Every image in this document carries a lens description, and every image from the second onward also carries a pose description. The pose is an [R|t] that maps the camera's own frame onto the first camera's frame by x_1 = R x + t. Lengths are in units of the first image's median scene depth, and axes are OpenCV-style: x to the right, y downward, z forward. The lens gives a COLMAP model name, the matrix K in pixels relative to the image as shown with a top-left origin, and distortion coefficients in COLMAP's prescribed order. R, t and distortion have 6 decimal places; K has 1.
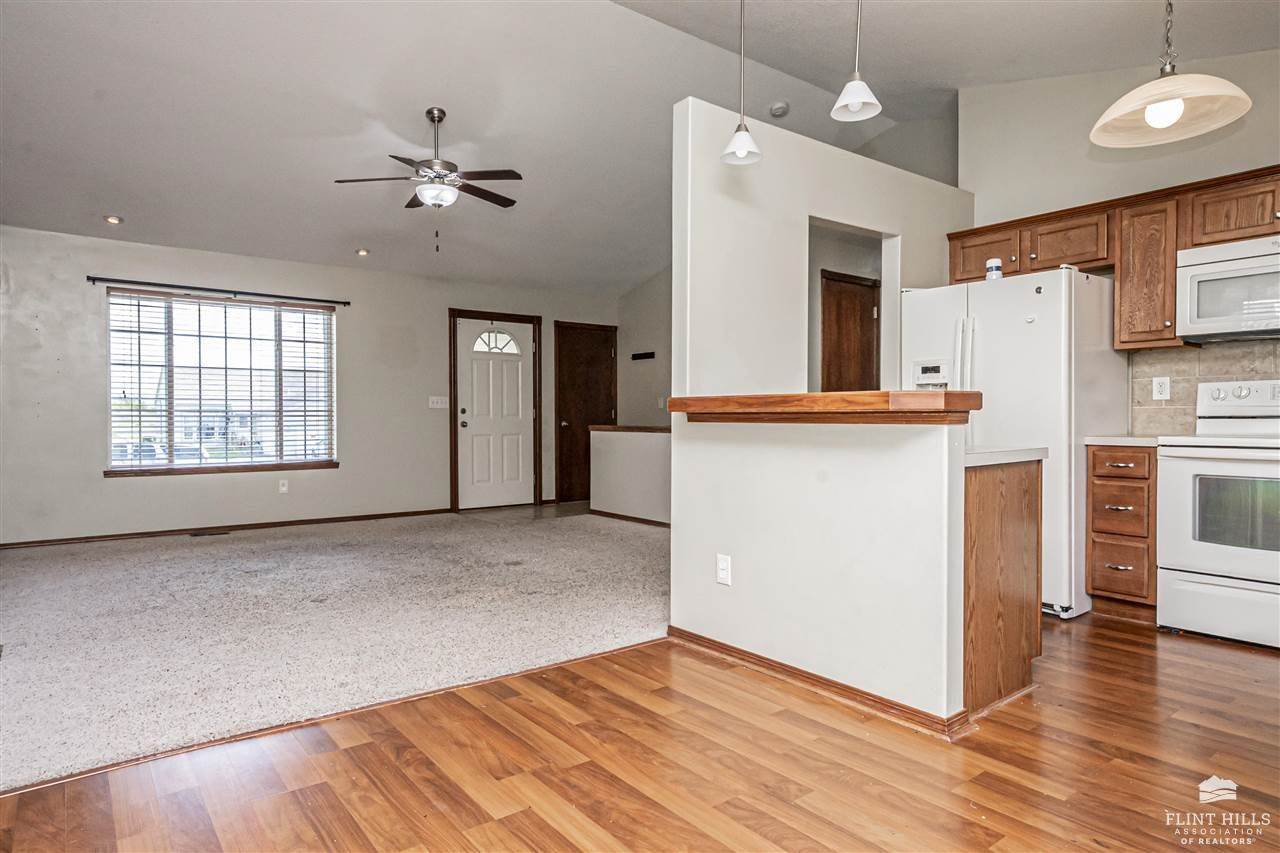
lens RADIAL K [[742.9, 0, 624.0], [0, 742.9, 425.3], [0, 0, 1]] dist [-0.016814, 0.021681]
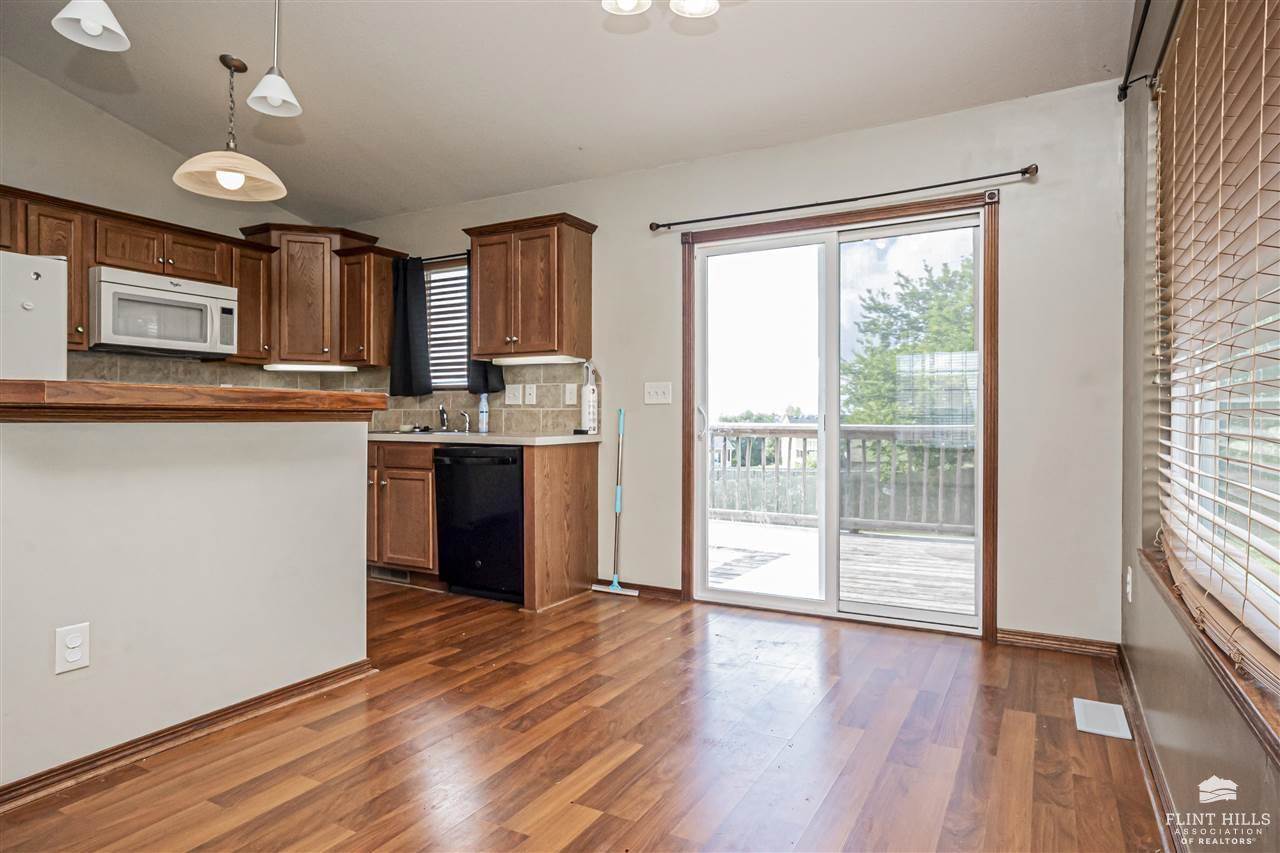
lens RADIAL K [[742.9, 0, 640.3], [0, 742.9, 410.3], [0, 0, 1]] dist [-0.016814, 0.021681]
pose [[-0.403894, 0.010776, 0.914742, -0.479031], [0.009522, 0.999926, -0.007576, -0.003296], [-0.914756, 0.005651, -0.403966, 0.579957]]
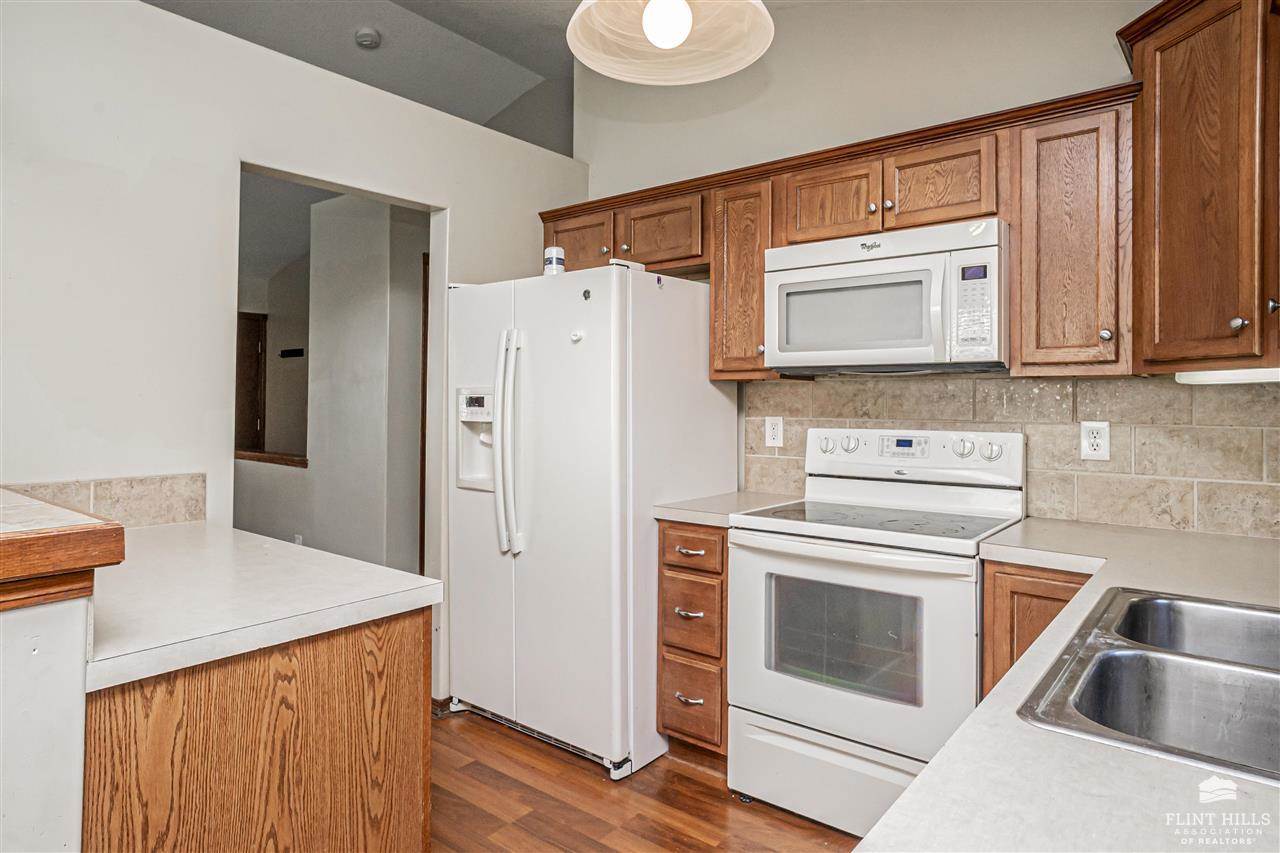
lens RADIAL K [[742.9, 0, 630.8], [0, 742.9, 393.3], [0, 0, 1]] dist [-0.016814, 0.021681]
pose [[0.970337, 0.012435, 0.241436, 0.364170], [-0.006150, 0.999623, -0.026767, -0.061425], [-0.241678, 0.024488, 0.970047, 0.273994]]
